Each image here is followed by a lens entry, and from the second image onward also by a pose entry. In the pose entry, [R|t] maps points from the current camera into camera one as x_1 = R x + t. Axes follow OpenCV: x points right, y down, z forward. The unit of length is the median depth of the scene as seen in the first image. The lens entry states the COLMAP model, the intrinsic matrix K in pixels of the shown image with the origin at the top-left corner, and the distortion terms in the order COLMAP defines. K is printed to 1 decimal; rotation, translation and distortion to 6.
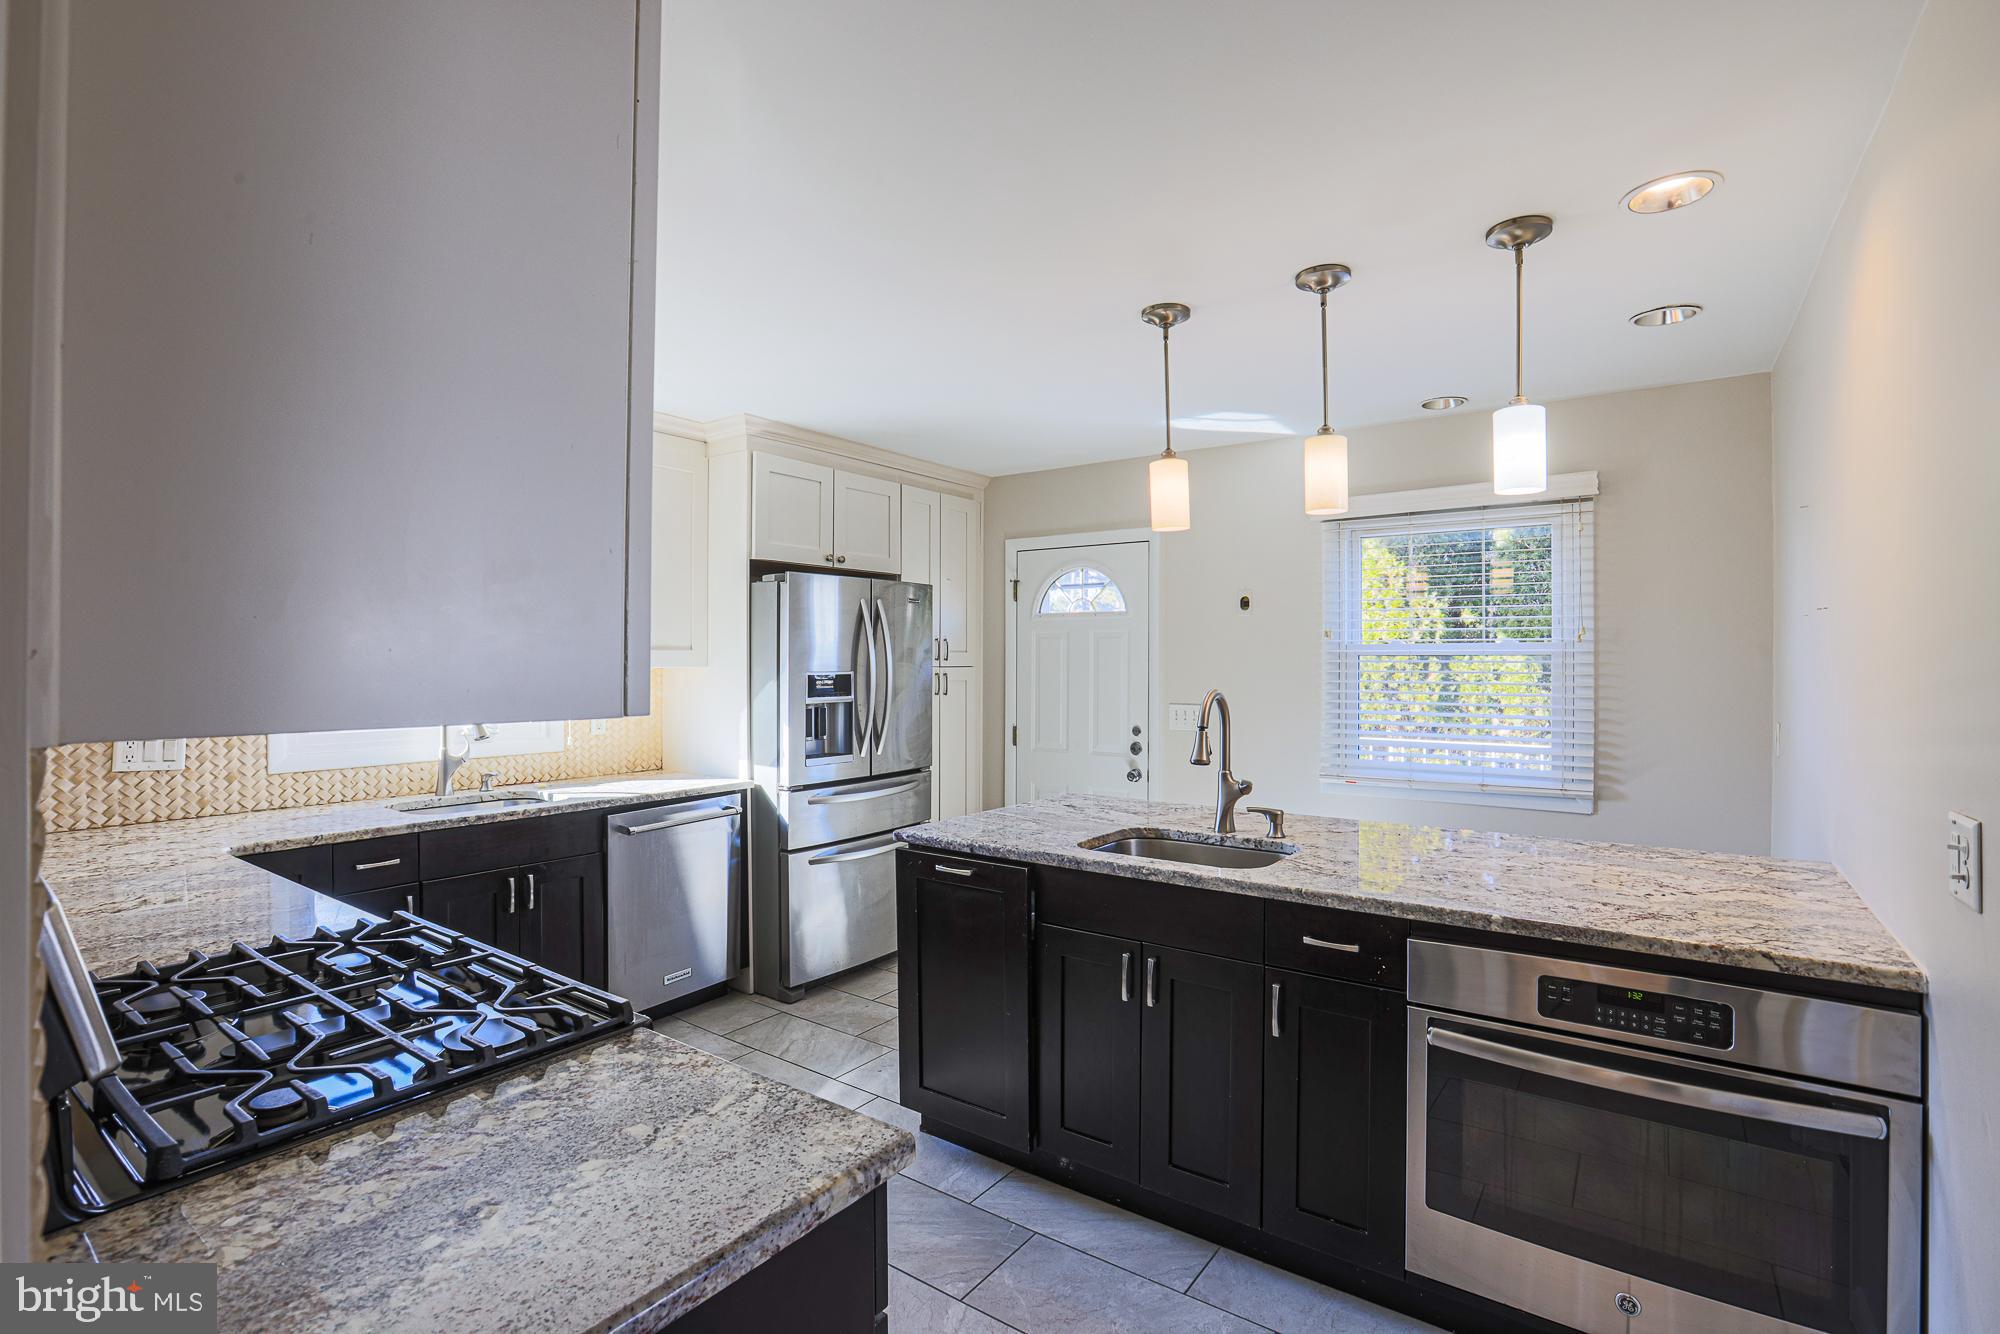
lens RADIAL K [[932.1, 0, 1045.4], [0, 932.1, 674.3], [0, 0, 1]] dist [-0.037790, 0.012718]
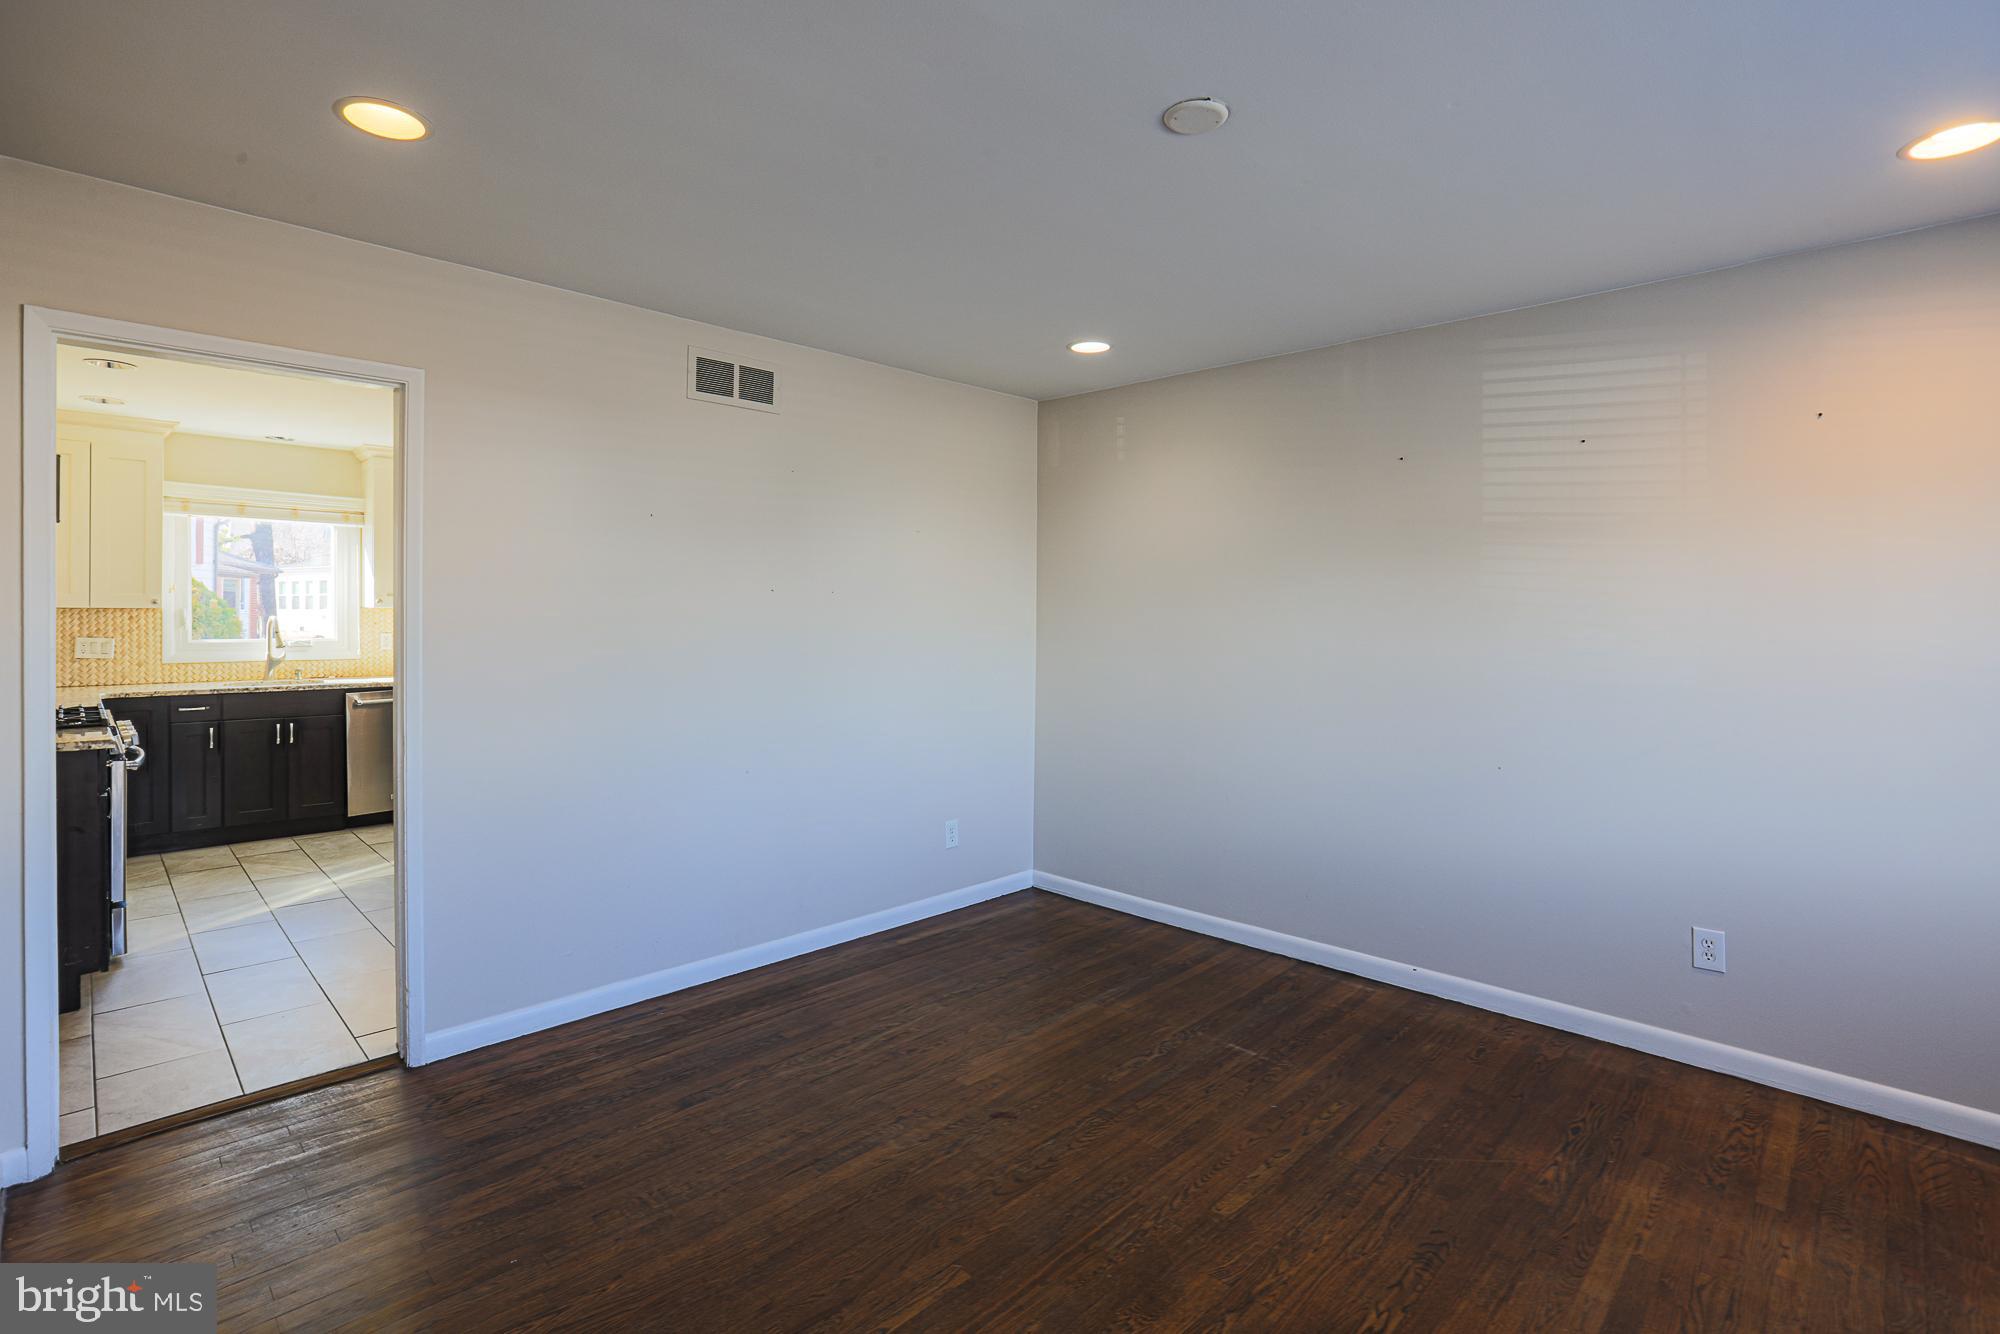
lens RADIAL K [[932.1, 0, 1032.2], [0, 932.1, 633.8], [0, 0, 1]] dist [-0.037790, 0.012718]
pose [[0.988711, 0.013782, -0.149200, 1.005280], [-0.012981, 0.999896, 0.006343, 0.015683], [0.149272, -0.004334, 0.988787, -0.468550]]
